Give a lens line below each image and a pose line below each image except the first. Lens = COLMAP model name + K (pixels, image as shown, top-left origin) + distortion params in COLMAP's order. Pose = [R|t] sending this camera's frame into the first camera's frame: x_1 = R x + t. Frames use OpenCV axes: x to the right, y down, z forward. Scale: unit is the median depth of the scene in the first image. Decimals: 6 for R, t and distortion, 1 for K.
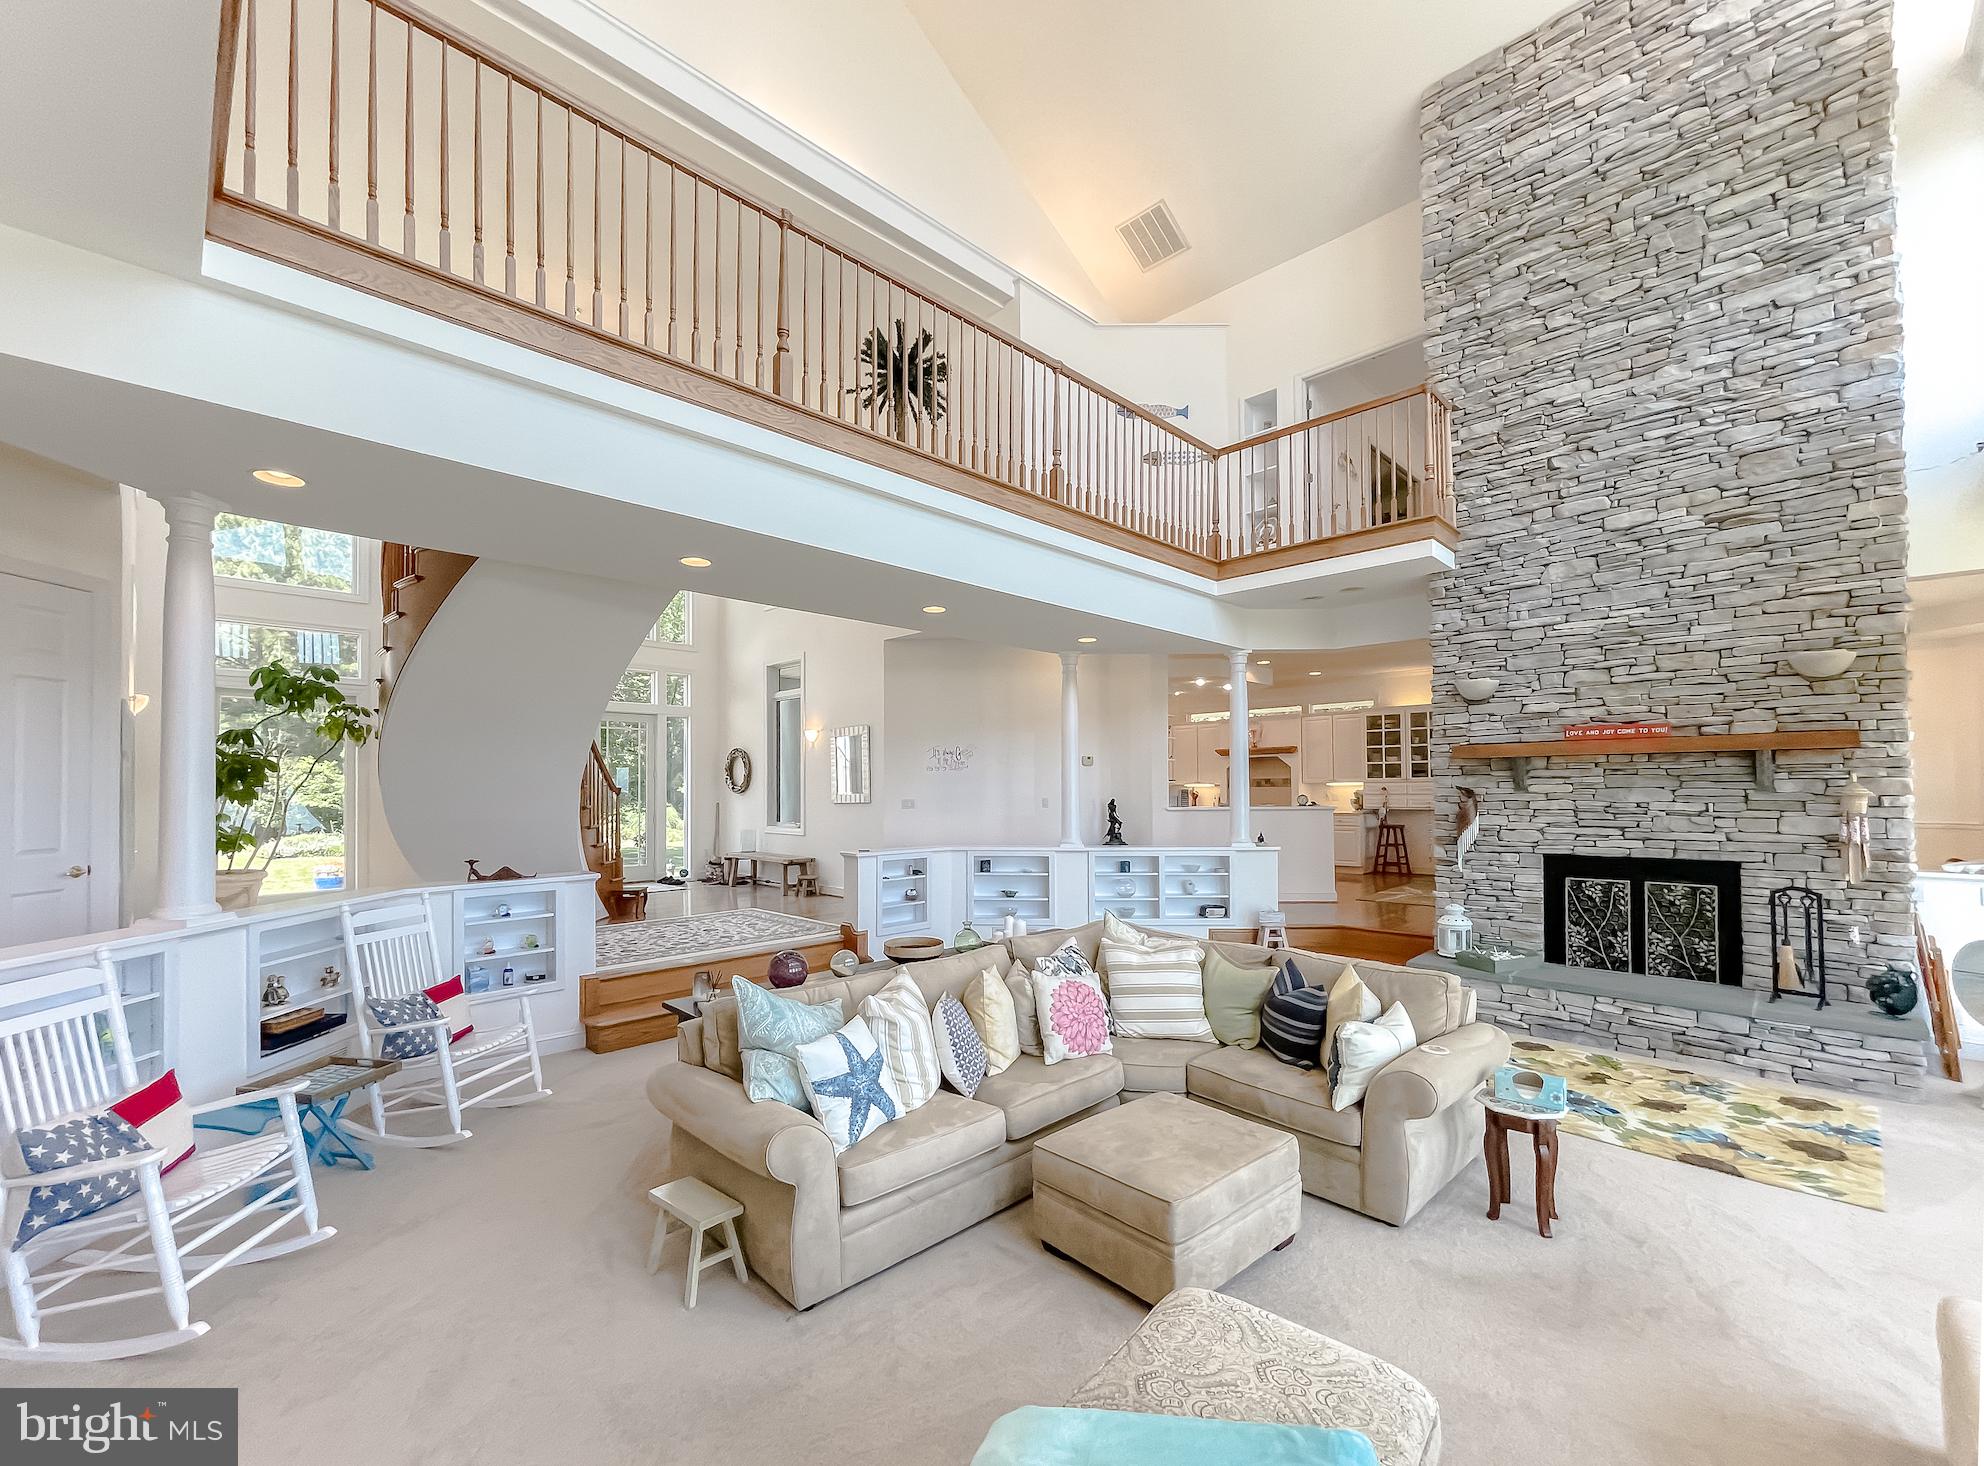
lens RADIAL K [[827.4, 0, 976.0], [0, 827.4, 776.6], [0, 0, 1]] dist [-0.000834, 0.003701]
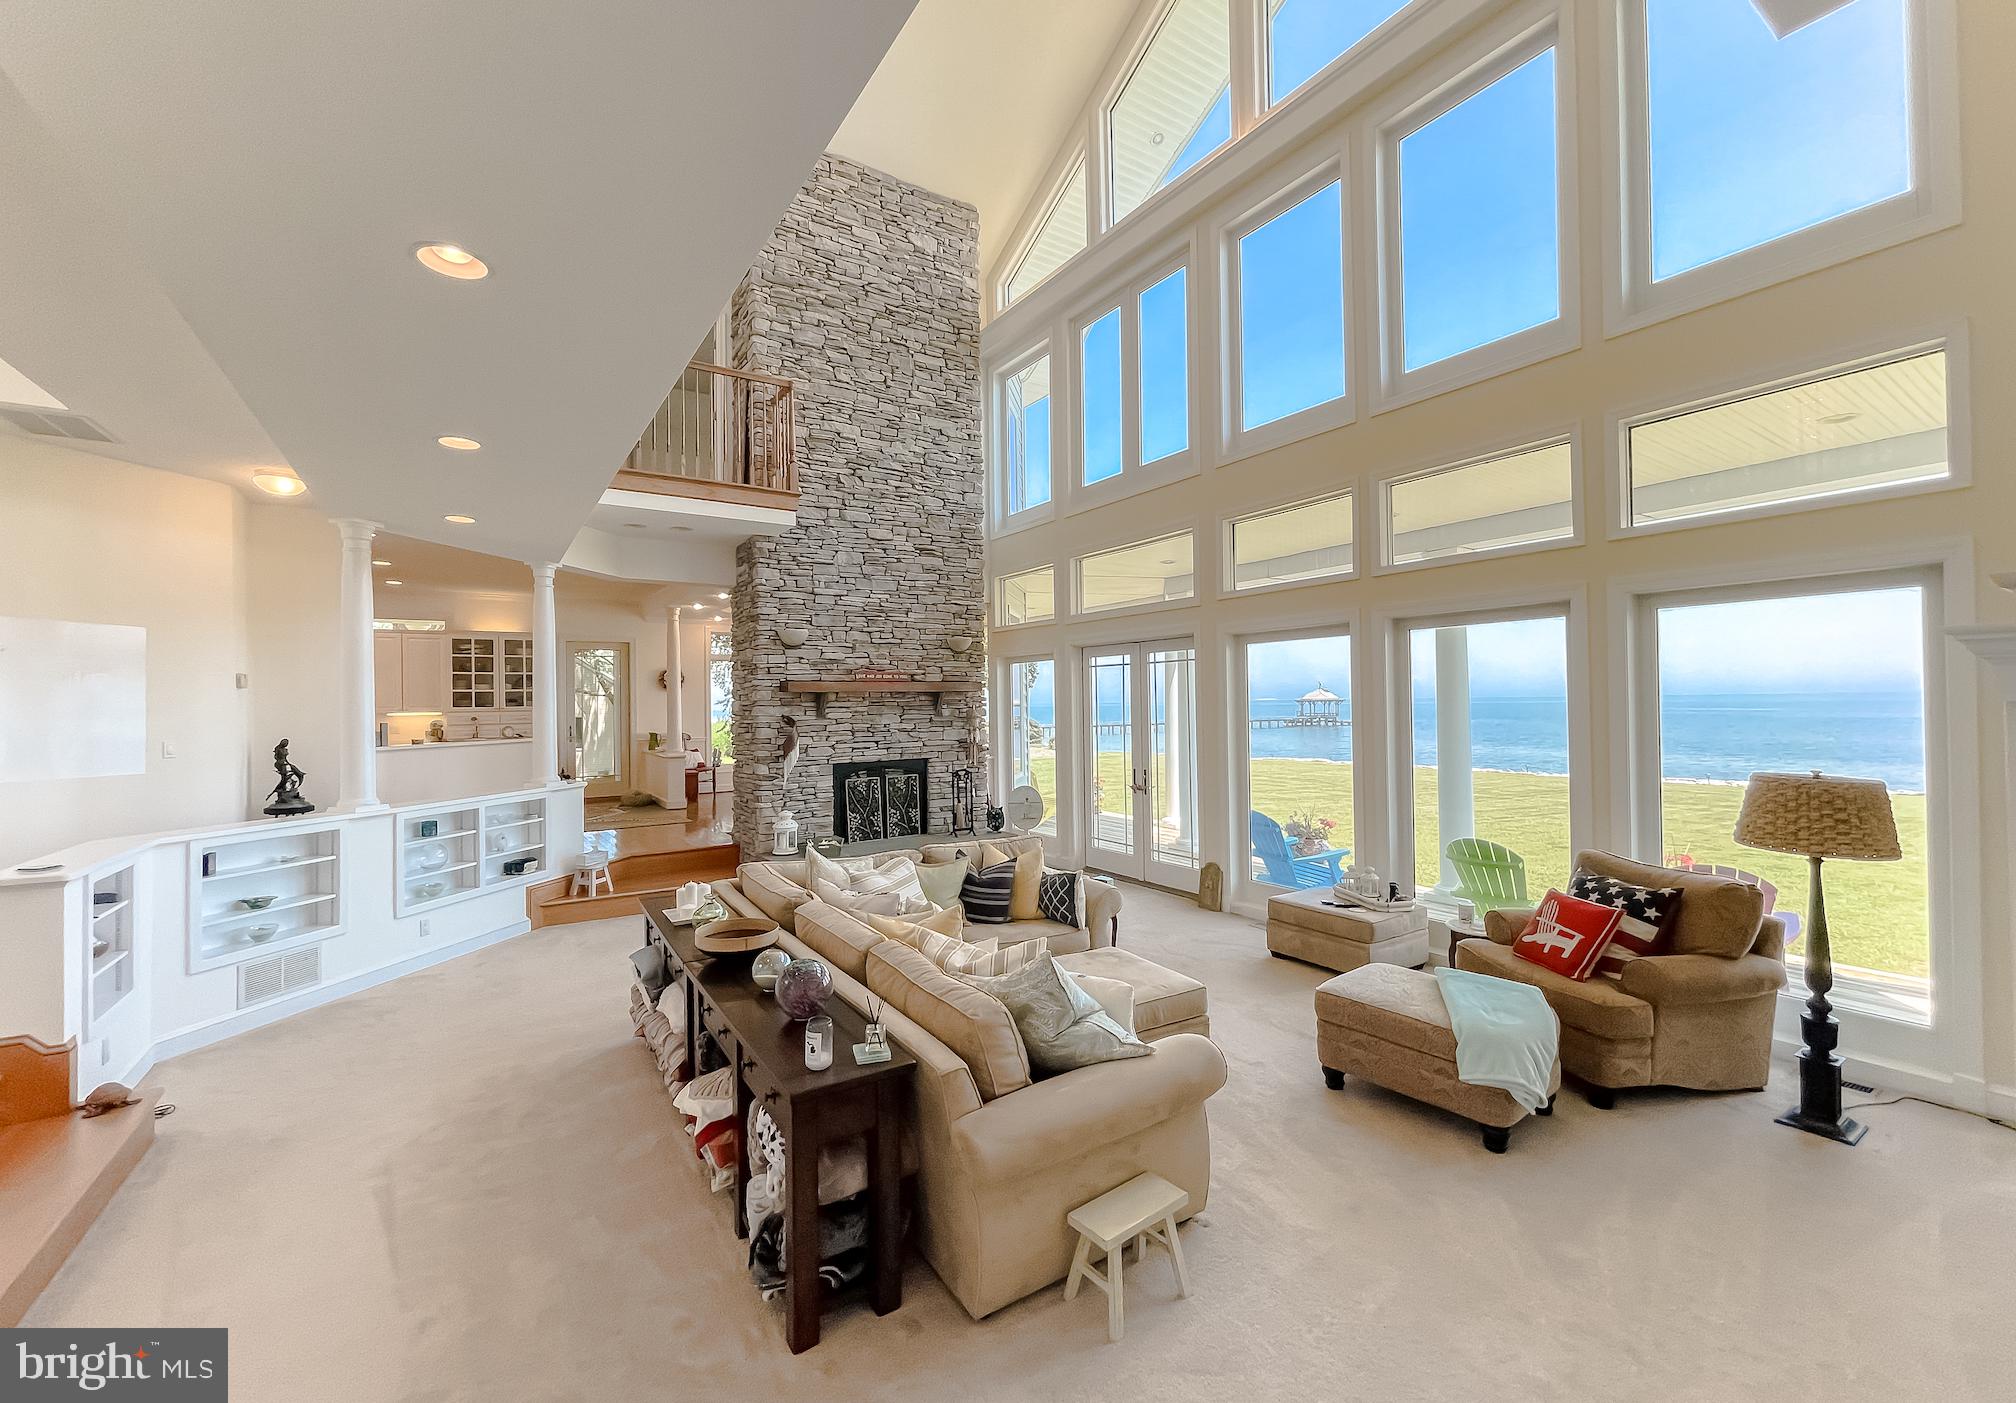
lens RADIAL K [[824.7, 0, 1007.4], [0, 824.7, 693.7], [0, 0, 1]] dist [-0.000181, -0.000025]
pose [[0.192664, 0.014507, 0.981158, -0.615892], [-0.001680, 0.999894, -0.014455, -0.002429], [-0.981263, 0.001137, 0.192668, 0.491072]]
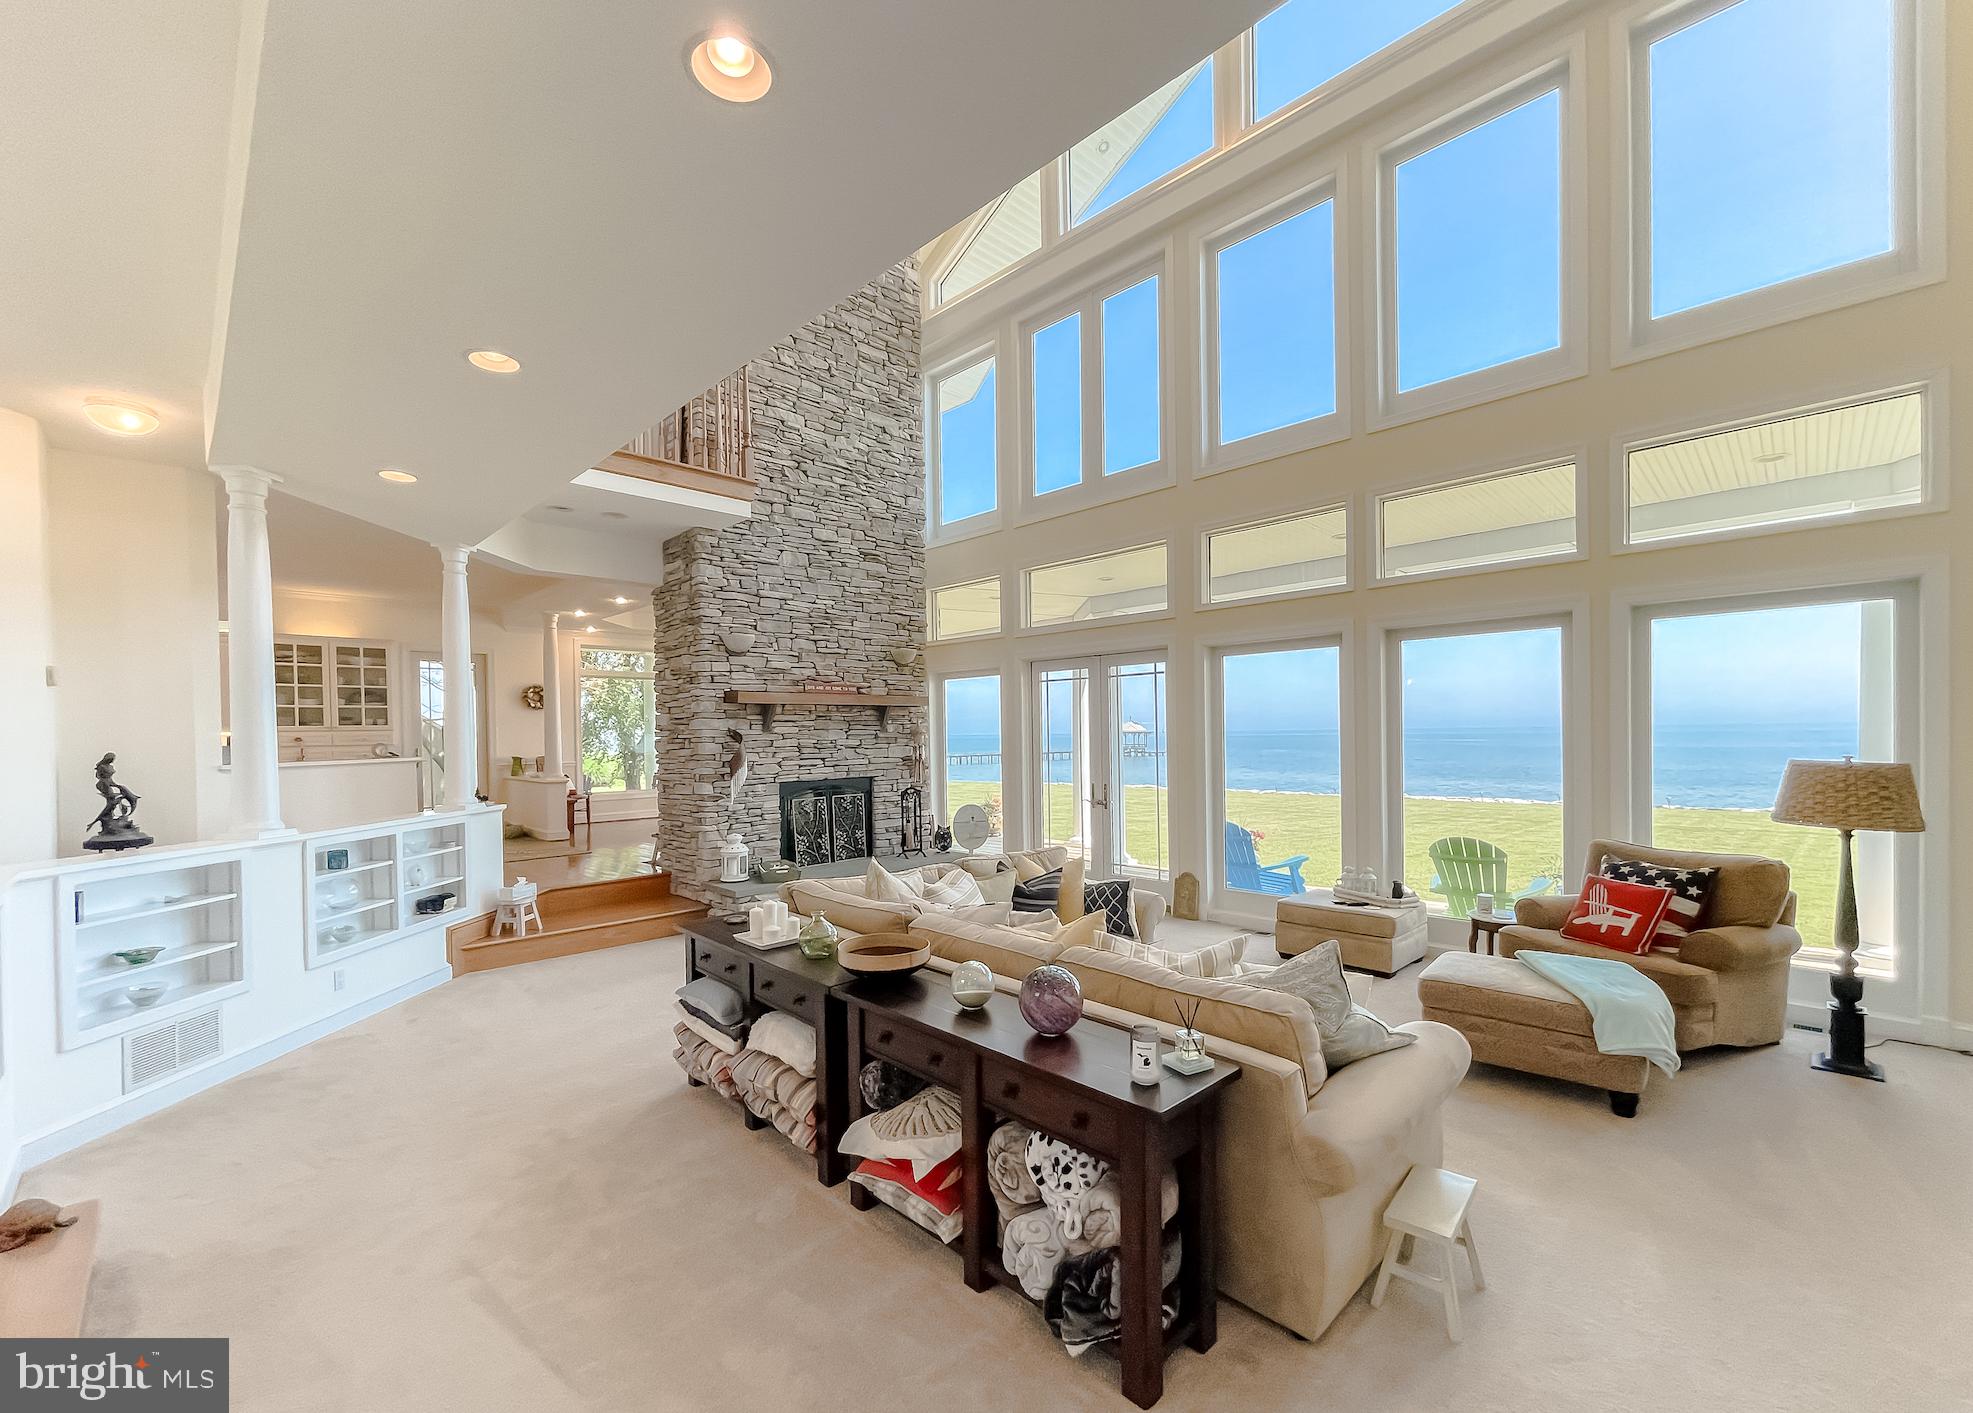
lens RADIAL K [[822.2, 0, 988.1], [0, 822.2, 743.0], [0, 0, 1]] dist [-0.001015, 0.000675]
pose [[-0.004062, -0.005622, 0.999976, -0.583624], [0.000499, 0.999984, 0.005625, 0.028872], [-0.999992, 0.000522, -0.004059, 0.735199]]
